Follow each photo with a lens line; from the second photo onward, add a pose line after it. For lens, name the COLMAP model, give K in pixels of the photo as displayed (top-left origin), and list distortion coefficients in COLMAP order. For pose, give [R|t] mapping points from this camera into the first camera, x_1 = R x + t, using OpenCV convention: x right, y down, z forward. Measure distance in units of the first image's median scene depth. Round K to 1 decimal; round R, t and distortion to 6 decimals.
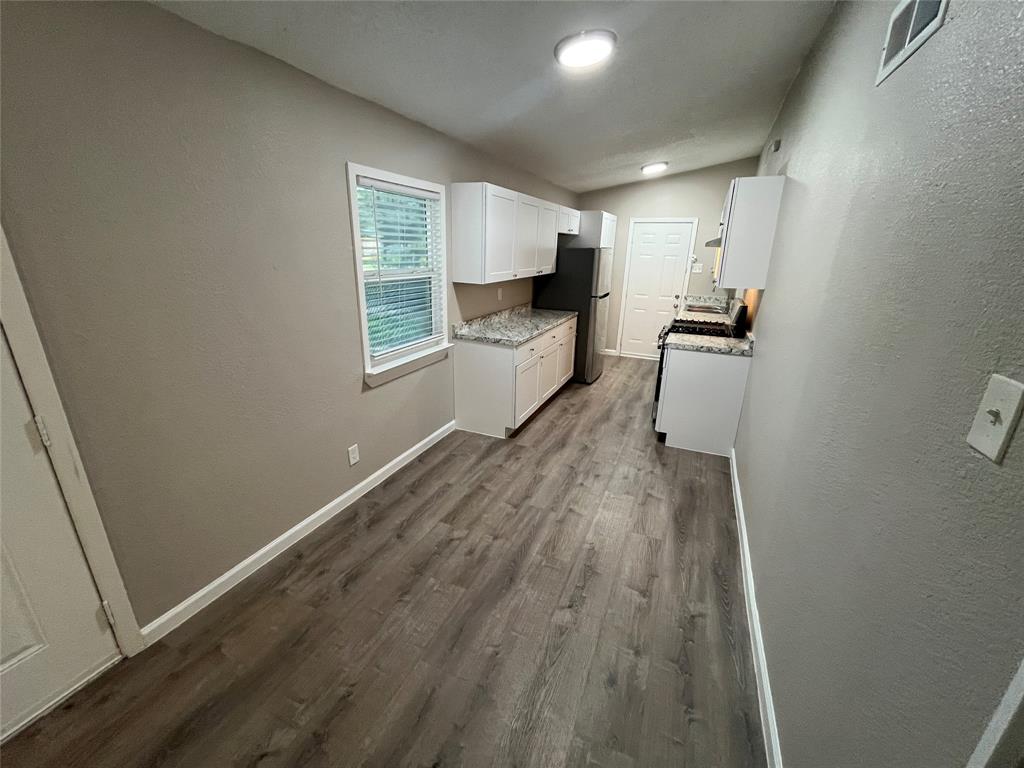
lens RADIAL K [[416.3, 0, 512.9], [0, 416.3, 387.6], [0, 0, 1]] dist [-0.001243, -0.000200]
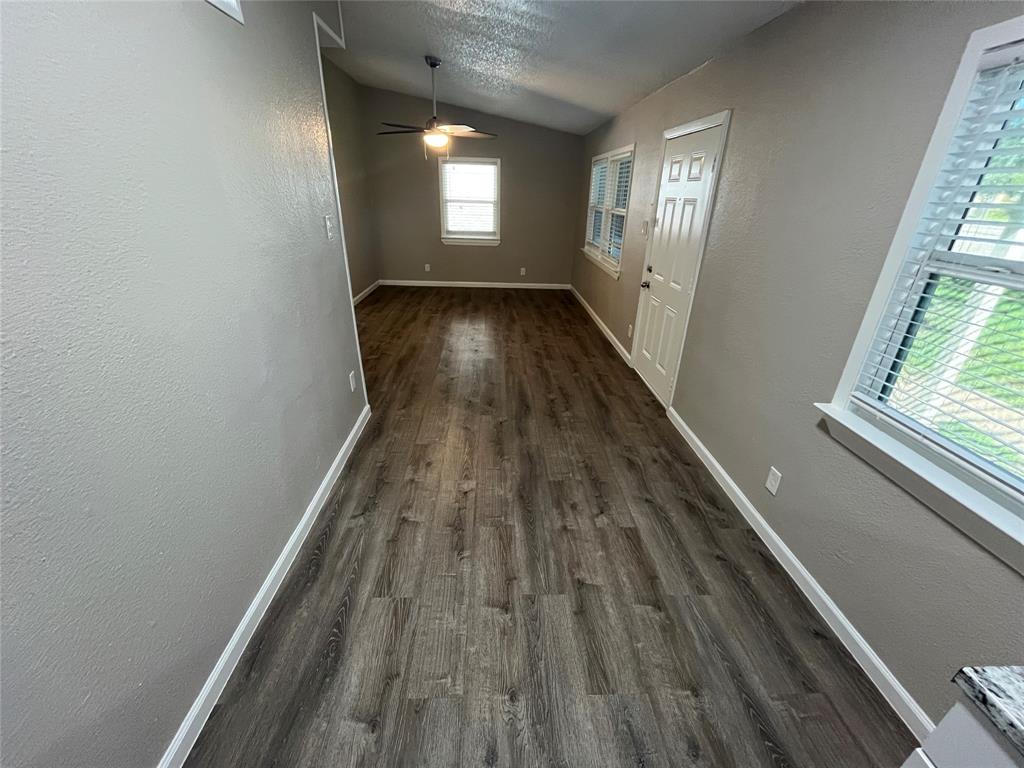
lens RADIAL K [[416.3, 0, 512.9], [0, 416.3, 387.6], [0, 0, 1]] dist [-0.001243, -0.000200]
pose [[-0.897447, 0.146244, -0.416175, 0.276724], [-0.182870, 0.735216, 0.652699, -0.303922], [0.401432, 0.661868, -0.633074, 0.943940]]
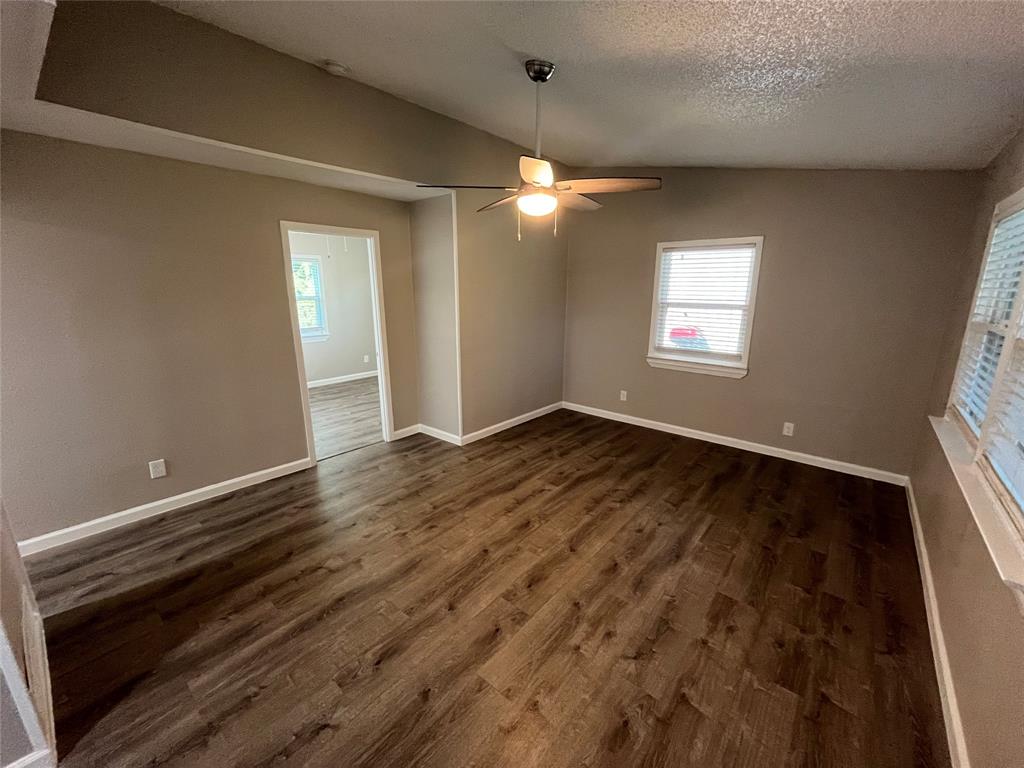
lens RADIAL K [[416.3, 0, 512.9], [0, 416.3, 387.6], [0, 0, 1]] dist [-0.001243, -0.000200]
pose [[-0.959263, -0.092008, 0.267113, -0.334231], [0.065317, 0.847637, 0.526541, -0.093613], [-0.274861, 0.522538, -0.807097, 0.261795]]
